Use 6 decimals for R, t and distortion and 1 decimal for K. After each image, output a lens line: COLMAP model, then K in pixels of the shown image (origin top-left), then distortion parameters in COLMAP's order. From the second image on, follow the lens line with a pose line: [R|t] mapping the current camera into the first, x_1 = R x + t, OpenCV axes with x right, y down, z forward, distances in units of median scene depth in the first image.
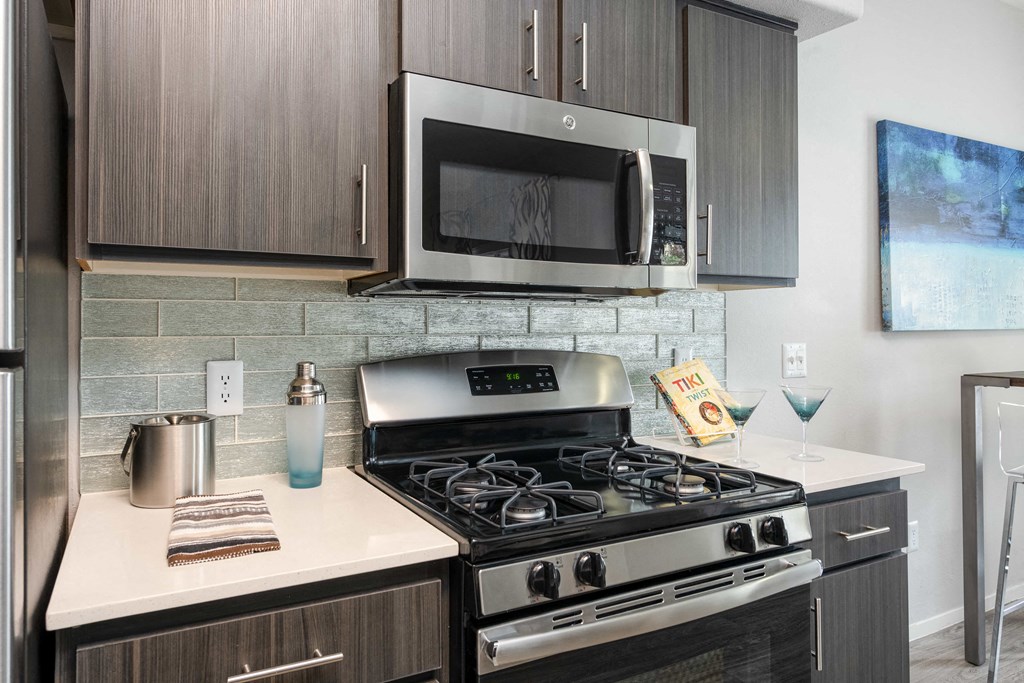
lens RADIAL K [[689.0, 0, 523.8], [0, 689.0, 317.4], [0, 0, 1]] dist [0.021578, -0.000501]
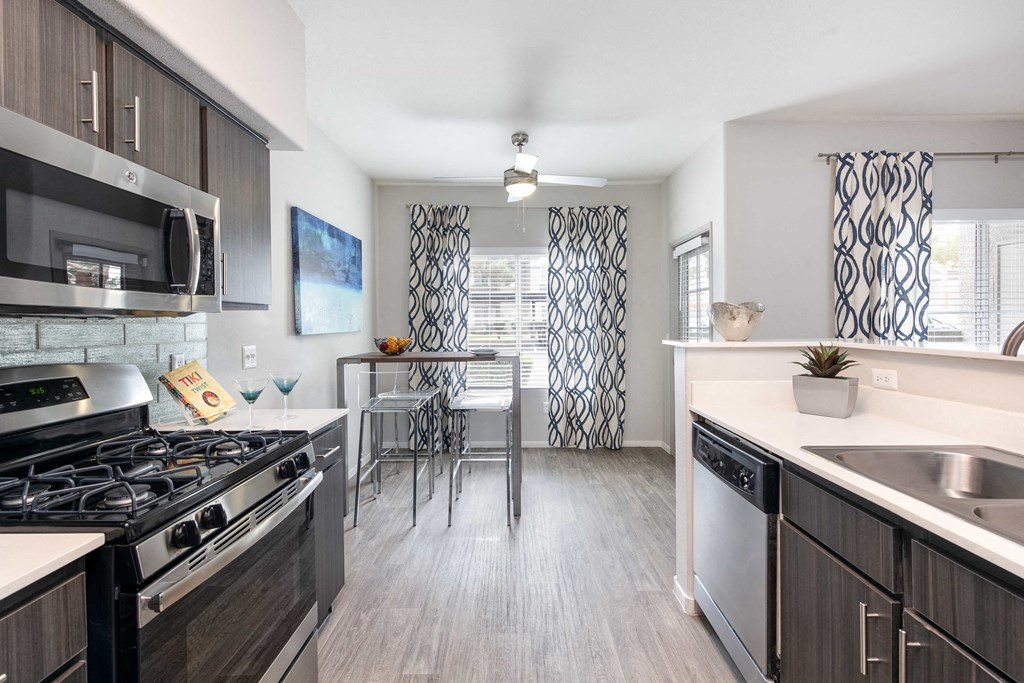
lens RADIAL K [[461.4, 0, 519.0], [0, 461.4, 327.0], [0, 0, 1]] dist [0.002063, -0.000627]
pose [[0.493705, -0.010666, 0.869564, -0.240794], [-0.002196, 0.999906, 0.013511, -0.022189], [-0.869627, -0.008580, 0.493635, -0.001508]]
